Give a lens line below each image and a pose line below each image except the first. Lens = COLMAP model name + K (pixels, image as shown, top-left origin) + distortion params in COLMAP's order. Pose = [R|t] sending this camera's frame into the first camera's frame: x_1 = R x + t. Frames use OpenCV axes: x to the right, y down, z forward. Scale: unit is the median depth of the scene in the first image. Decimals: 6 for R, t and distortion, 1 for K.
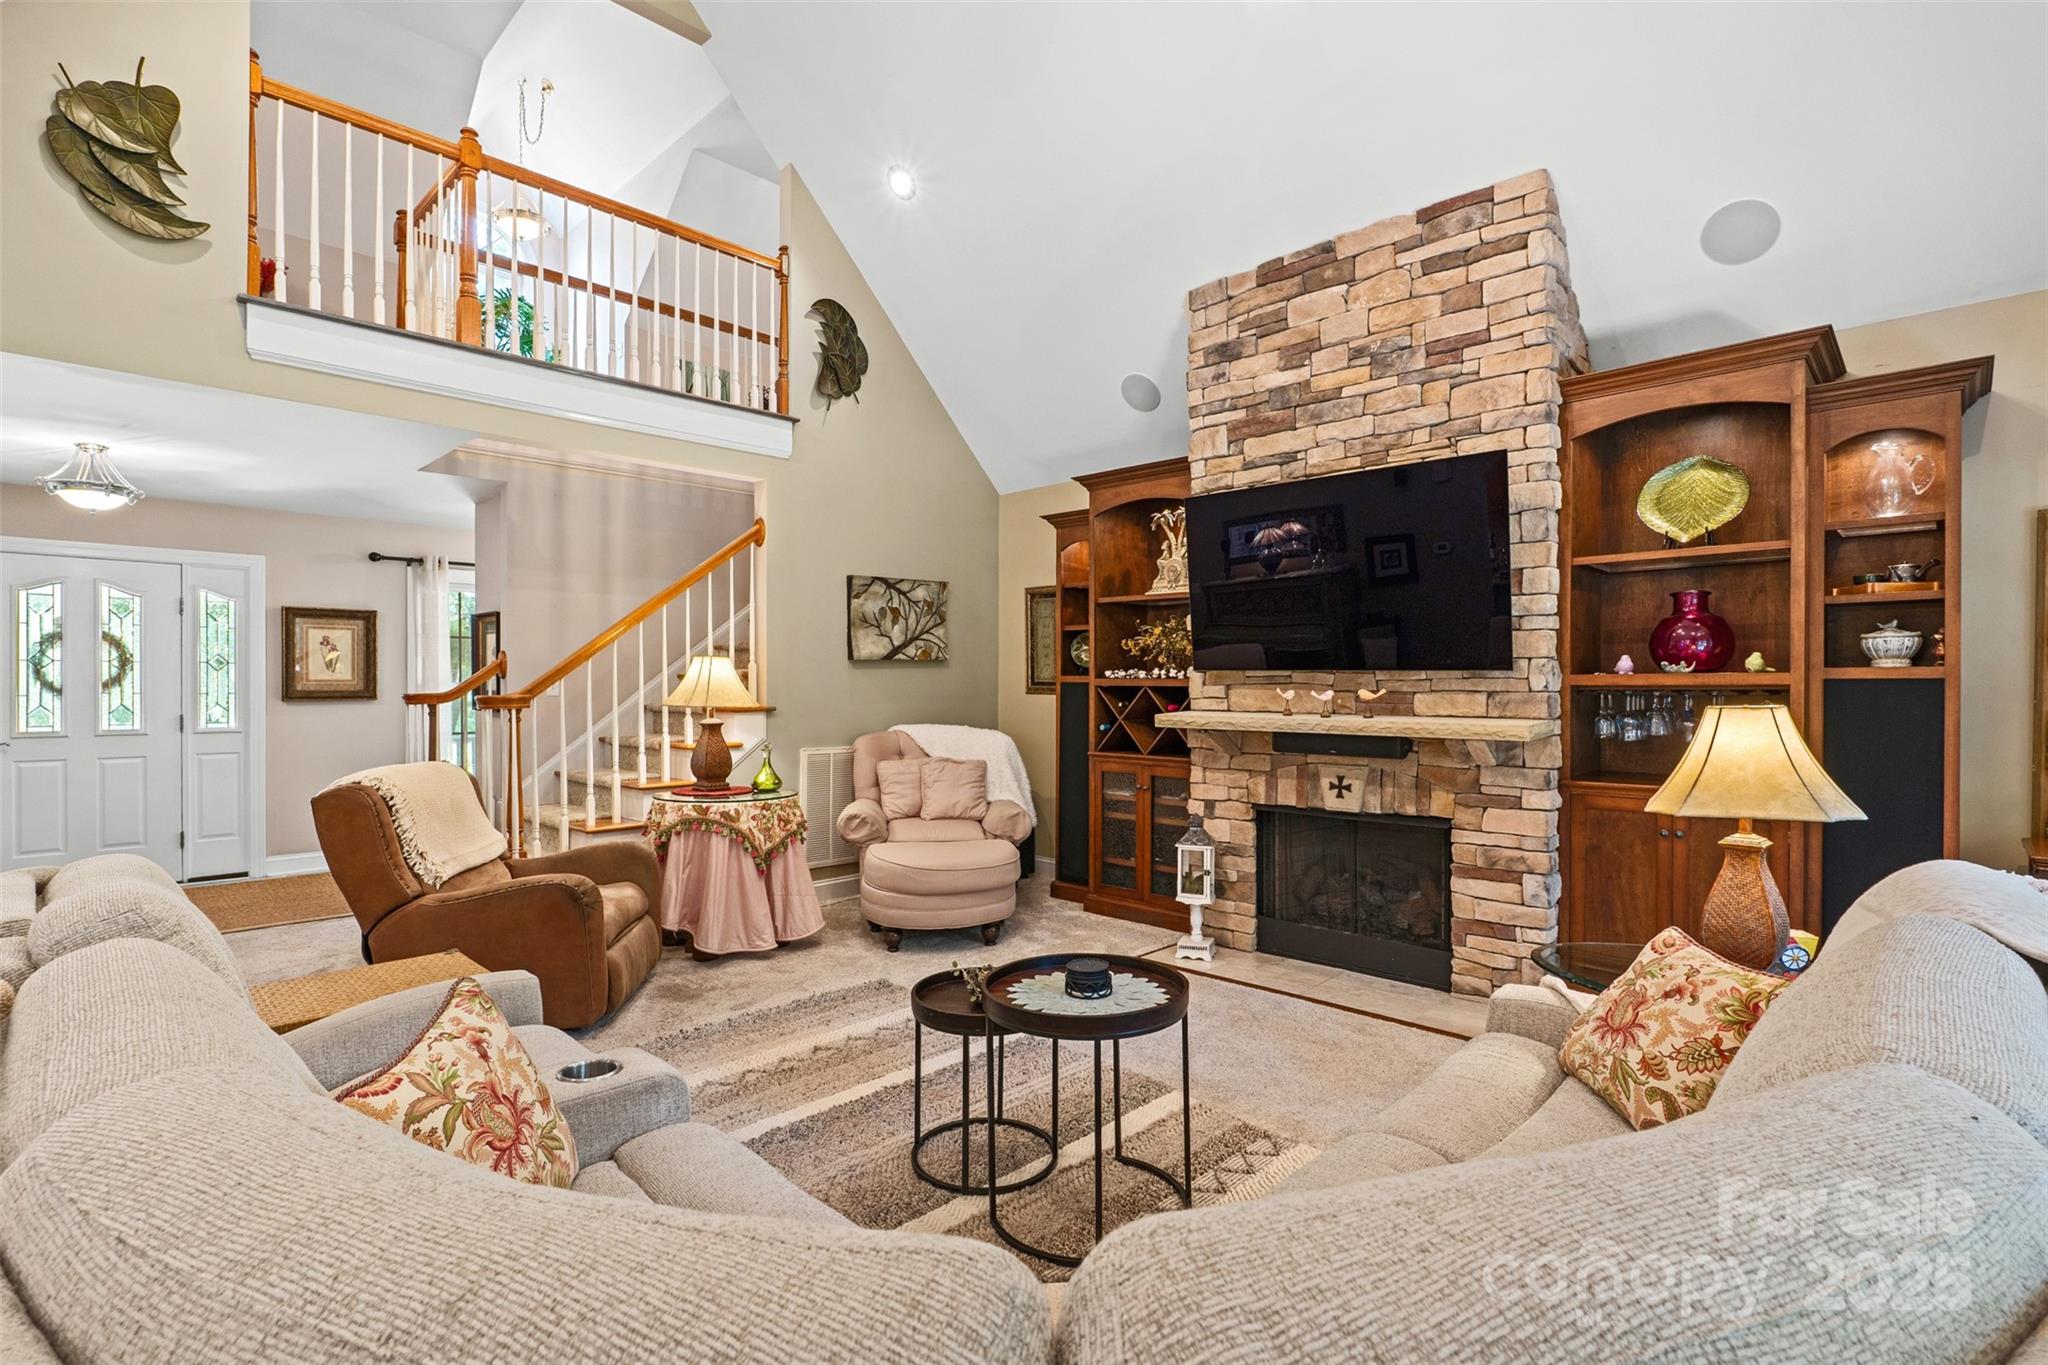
lens RADIAL K [[942.3, 0, 1022.5], [0, 942.3, 687.7], [0, 0, 1]] dist [-0.007937, 0.000731]
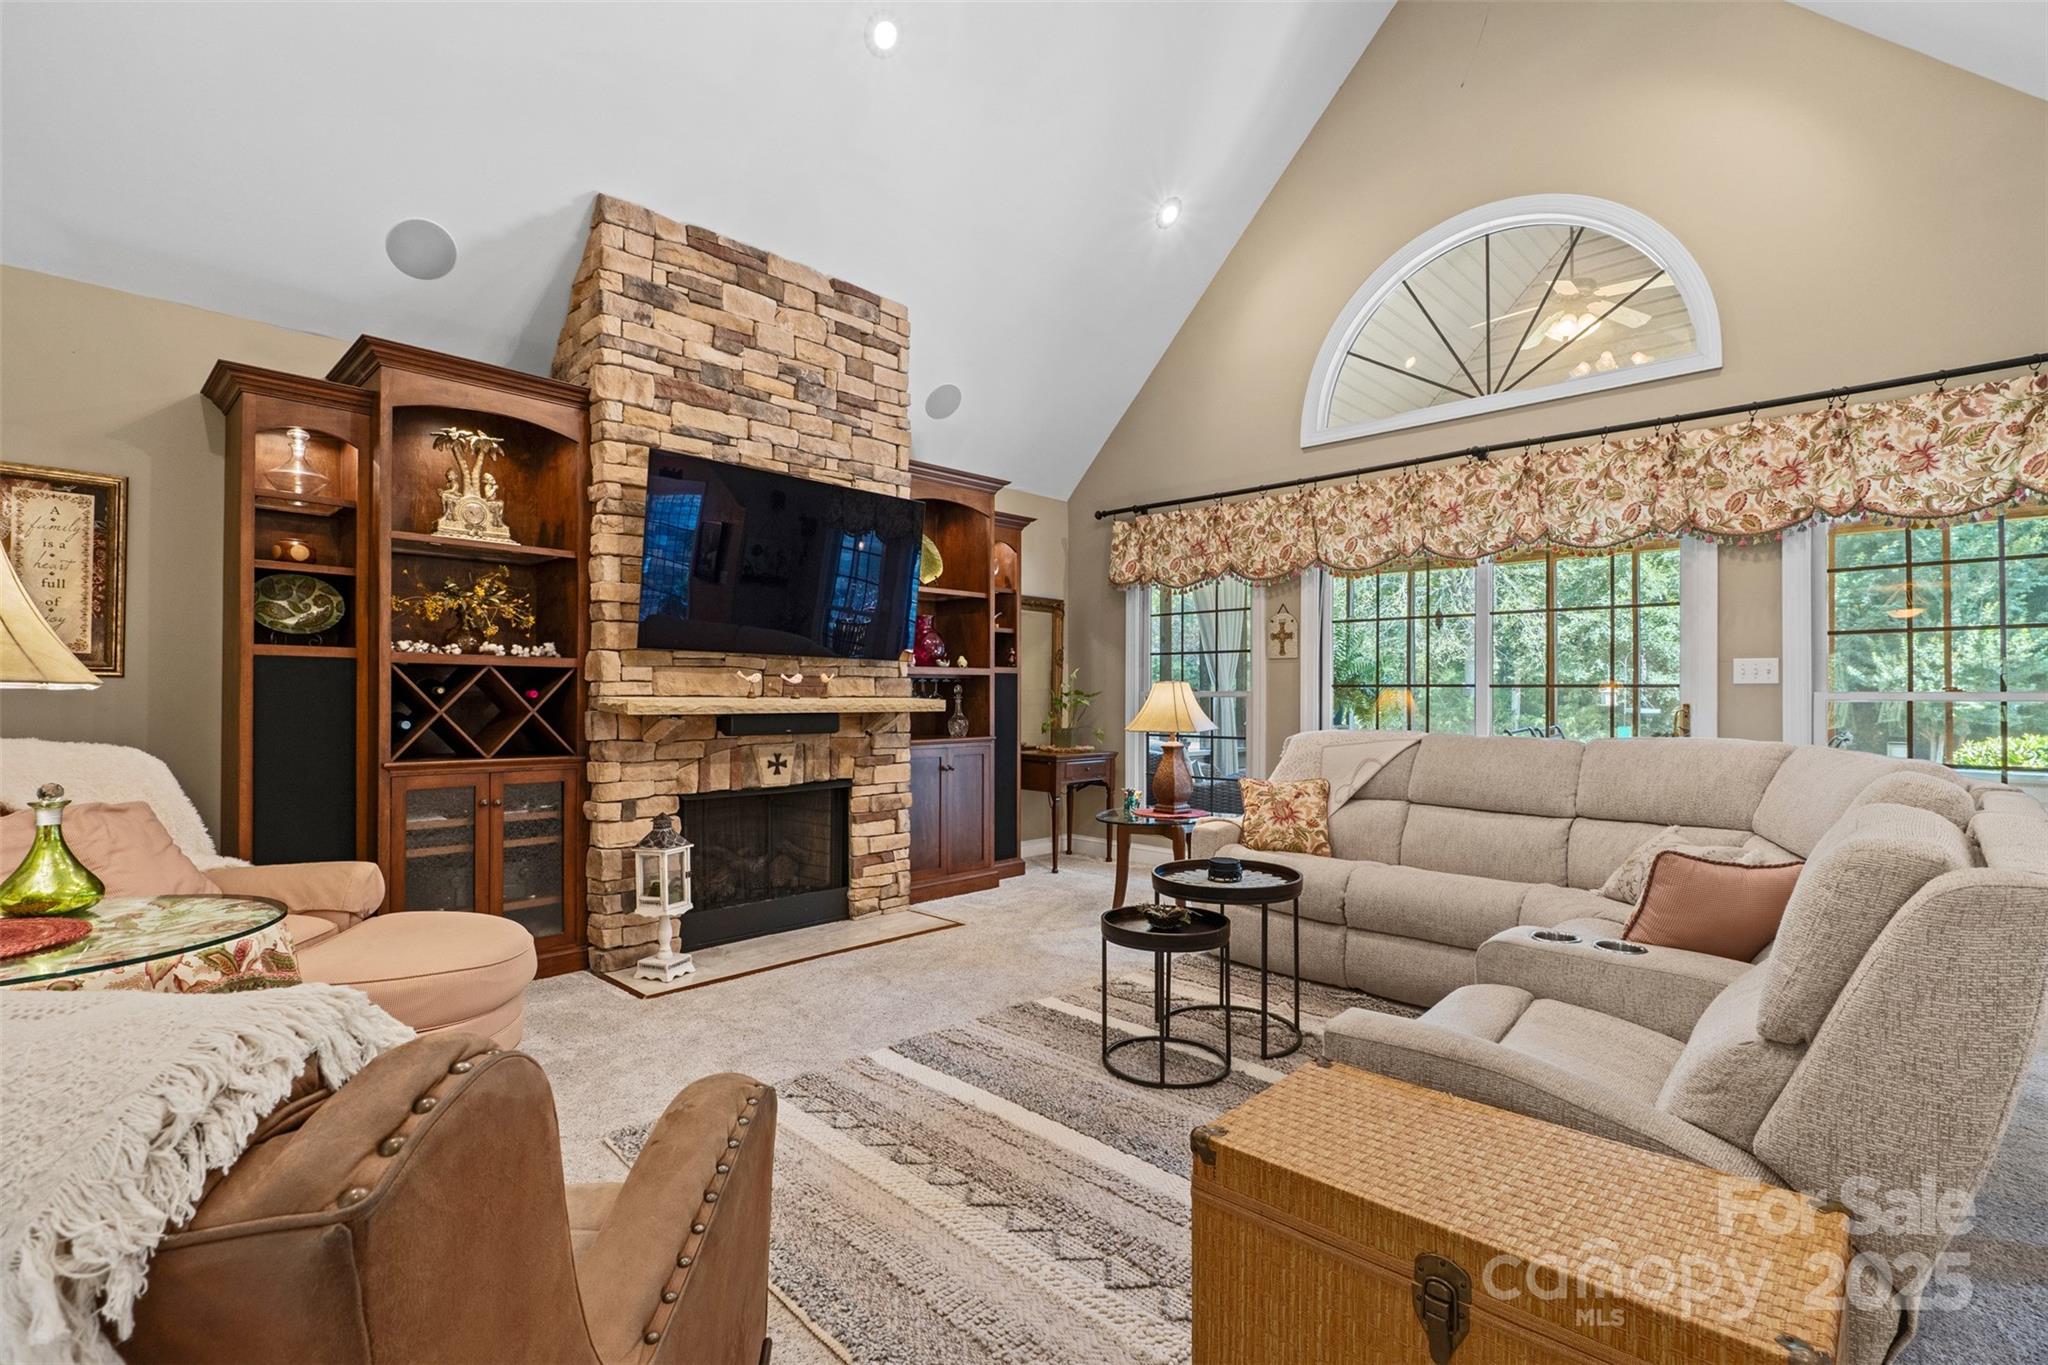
lens RADIAL K [[942.3, 0, 1024.3], [0, 942.3, 682.1], [0, 0, 1]] dist [-0.007937, 0.000731]
pose [[0.005543, 0.013887, 0.999888, -0.760777], [0.000218, 0.999904, -0.013889, 0.027399], [-0.999985, 0.000295, 0.005539, 0.730518]]
